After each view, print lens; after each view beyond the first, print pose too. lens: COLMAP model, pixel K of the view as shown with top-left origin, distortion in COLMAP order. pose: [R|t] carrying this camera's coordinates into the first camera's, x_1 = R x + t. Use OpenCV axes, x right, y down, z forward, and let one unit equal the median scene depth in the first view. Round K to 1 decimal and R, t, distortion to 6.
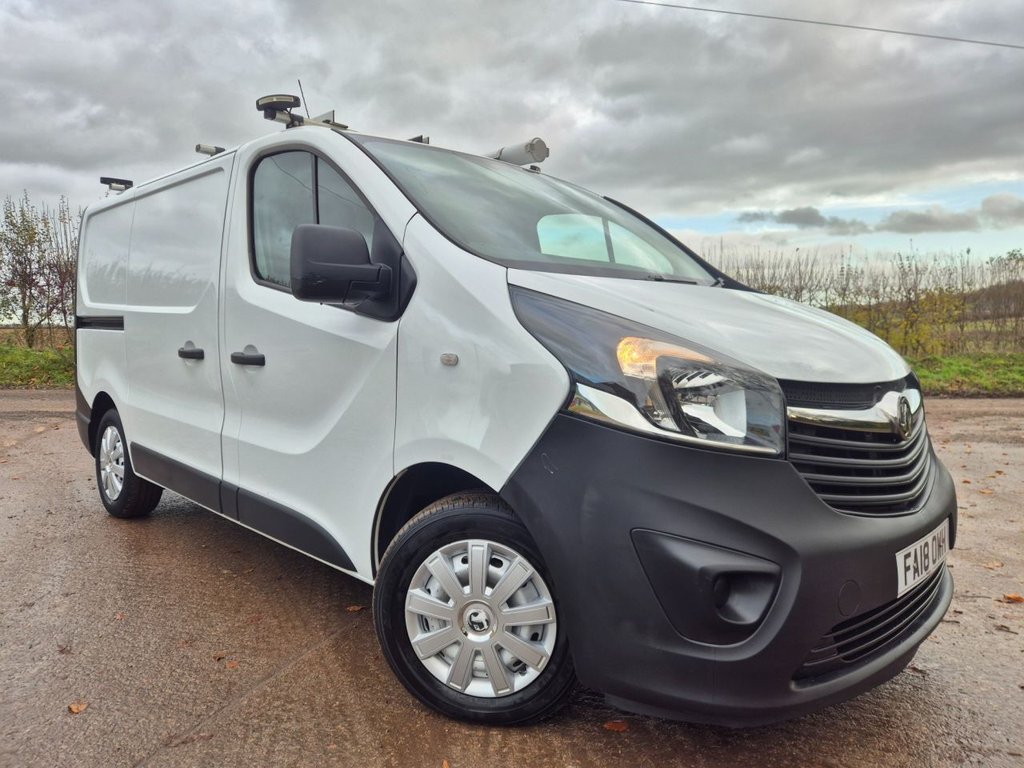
lens RADIAL K [[690.9, 0, 510.7], [0, 690.9, 367.3], [0, 0, 1]] dist [0.038527, -0.033709]
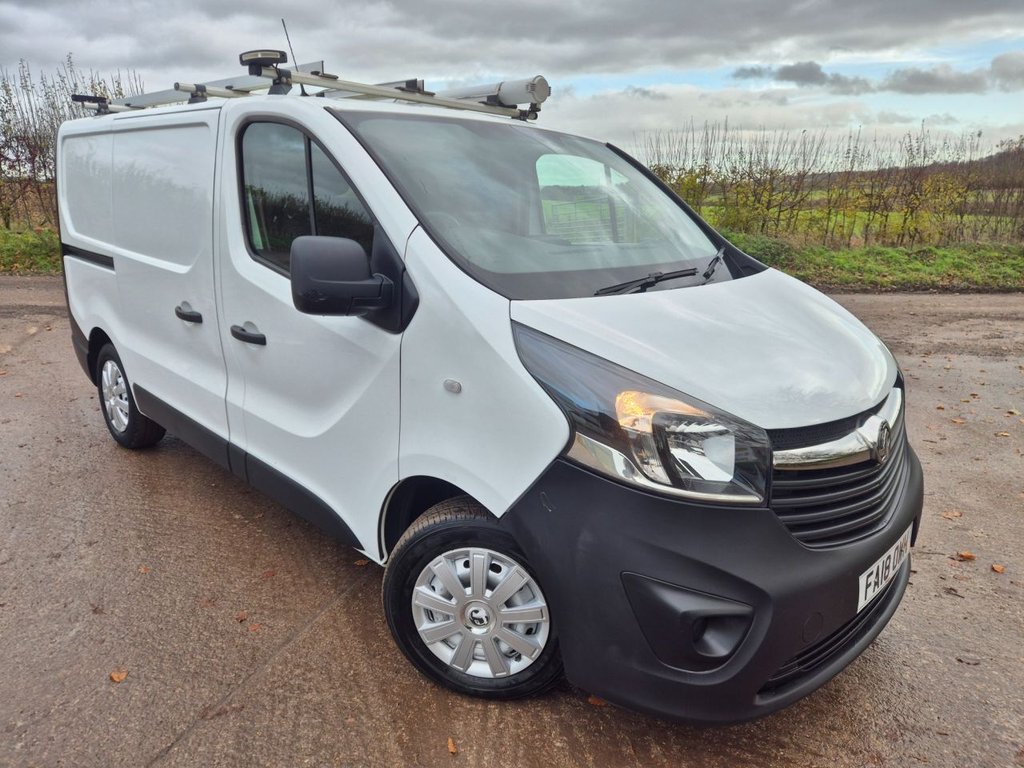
lens RADIAL K [[690.9, 0, 511.3], [0, 690.9, 375.5], [0, 0, 1]] dist [0.038527, -0.033709]
pose [[0.999793, 0.012507, 0.016074, -0.016312], [-0.015457, 0.979888, 0.198948, -0.215980], [-0.013263, -0.199155, 0.979878, -0.006856]]
